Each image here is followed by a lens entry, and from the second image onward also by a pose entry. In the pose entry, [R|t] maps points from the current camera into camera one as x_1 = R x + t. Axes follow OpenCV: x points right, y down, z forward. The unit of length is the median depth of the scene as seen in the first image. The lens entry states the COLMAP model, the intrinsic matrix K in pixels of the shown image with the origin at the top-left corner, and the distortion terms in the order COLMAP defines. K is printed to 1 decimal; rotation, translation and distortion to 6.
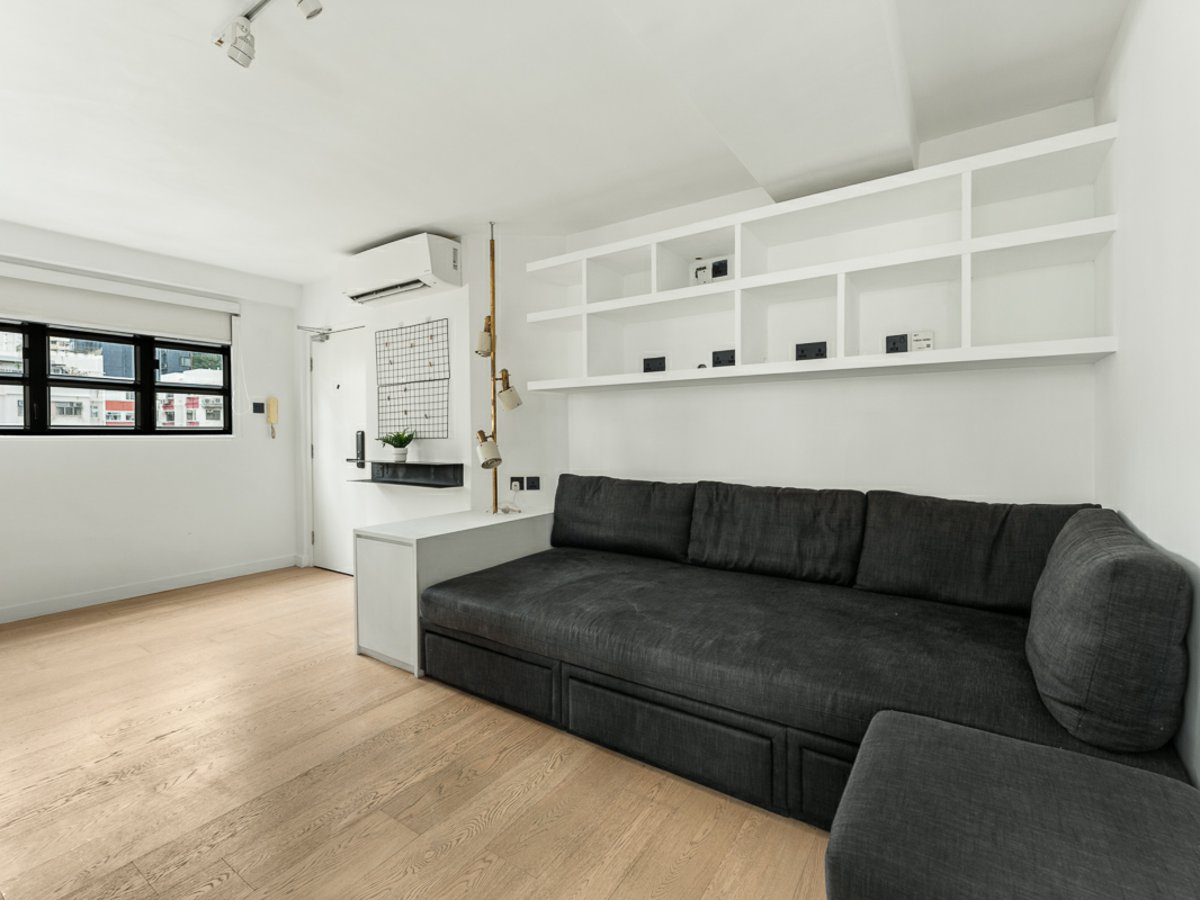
lens RADIAL K [[540.3, 0, 601.6], [0, 540.3, 437.6], [0, 0, 1]] dist [-0.000057, -0.000211]
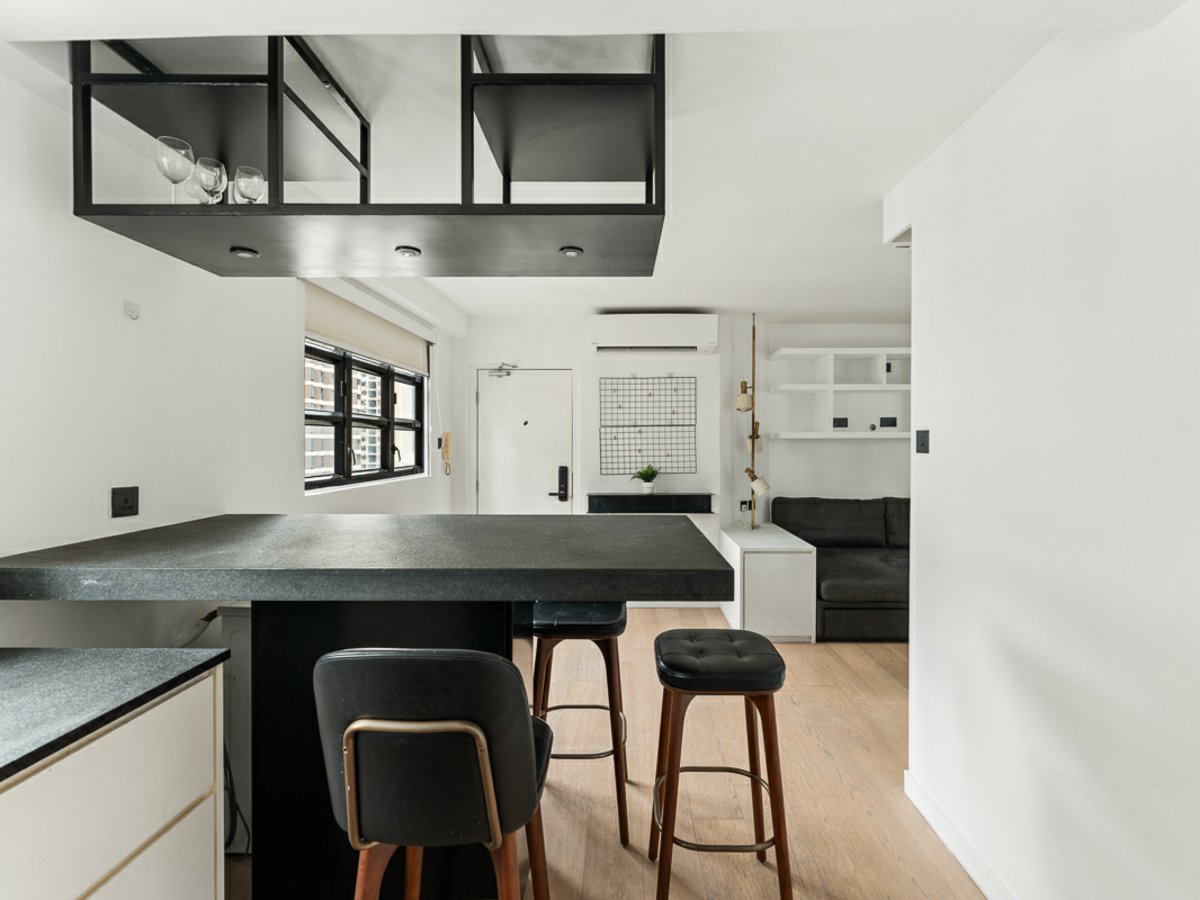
lens RADIAL K [[552.3, 0, 604.9], [0, 552.3, 446.1], [0, 0, 1]] dist [0.000012, -0.000011]
pose [[0.836017, -0.003365, 0.548693, -1.112219], [0.002250, 0.999994, 0.002704, -0.062501], [-0.548698, -0.001026, 0.836020, 0.046892]]
